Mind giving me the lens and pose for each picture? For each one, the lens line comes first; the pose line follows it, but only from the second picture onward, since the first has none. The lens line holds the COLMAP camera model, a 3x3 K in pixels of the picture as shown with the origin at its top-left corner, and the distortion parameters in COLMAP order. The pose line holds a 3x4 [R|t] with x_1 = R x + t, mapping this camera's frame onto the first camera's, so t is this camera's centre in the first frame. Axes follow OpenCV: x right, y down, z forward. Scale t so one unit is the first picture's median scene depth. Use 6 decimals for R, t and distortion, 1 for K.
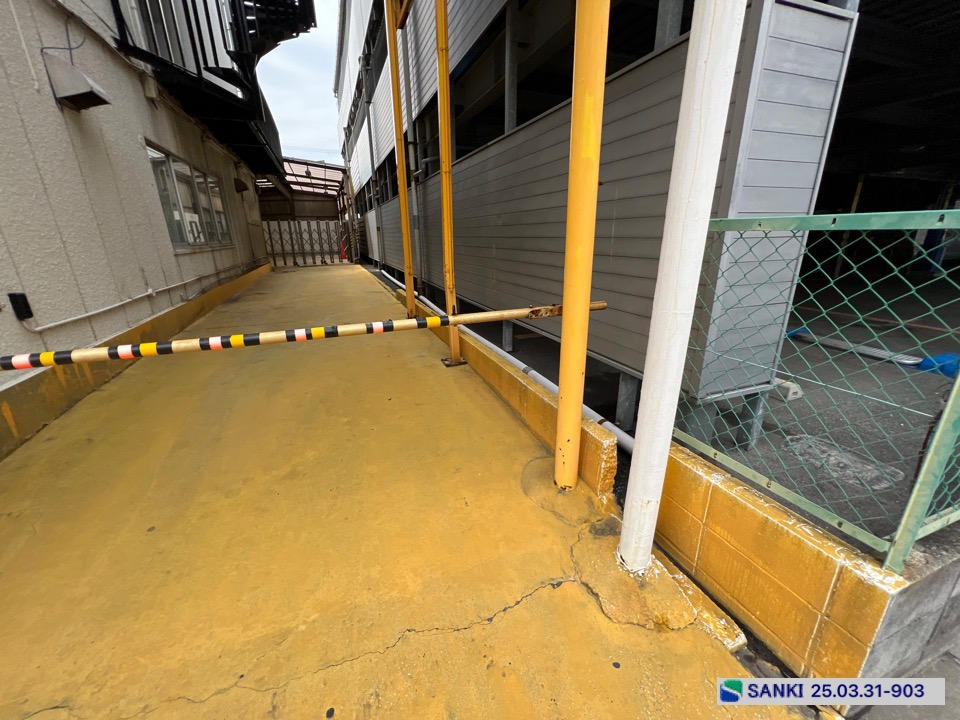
lens RADIAL K [[386.2, 0, 481.4], [0, 386.2, 362.7], [0, 0, 1]] dist [-0.003521, 0.001069]
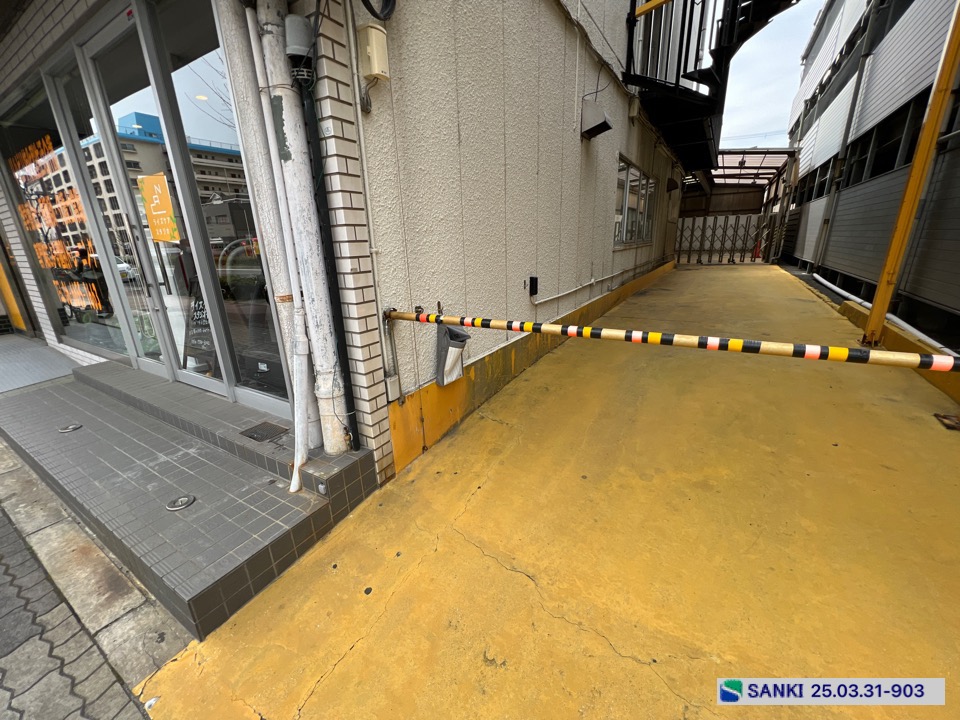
lens RADIAL K [[386.2, 0, 481.5], [0, 386.2, 363.0], [0, 0, 1]] dist [-0.003521, 0.001069]
pose [[0.610965, 0.233037, -0.756582, -0.071615], [-0.226687, 0.967173, 0.114845, 0.005340], [0.758509, 0.101341, 0.643735, -0.024105]]
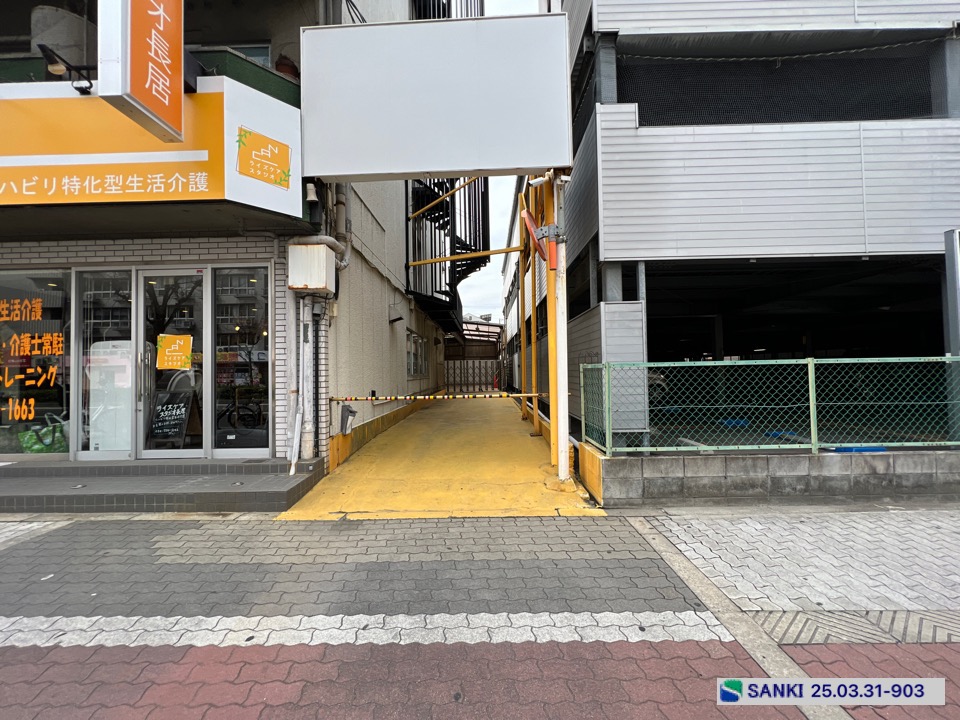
lens RADIAL K [[386.2, 0, 481.2], [0, 386.2, 362.1], [0, 0, 1]] dist [-0.003521, 0.001069]
pose [[0.928435, -0.012894, -0.371271, 0.265214], [-0.111690, 0.943472, -0.312069, 0.194668], [0.354307, 0.331203, 0.874512, -0.583973]]
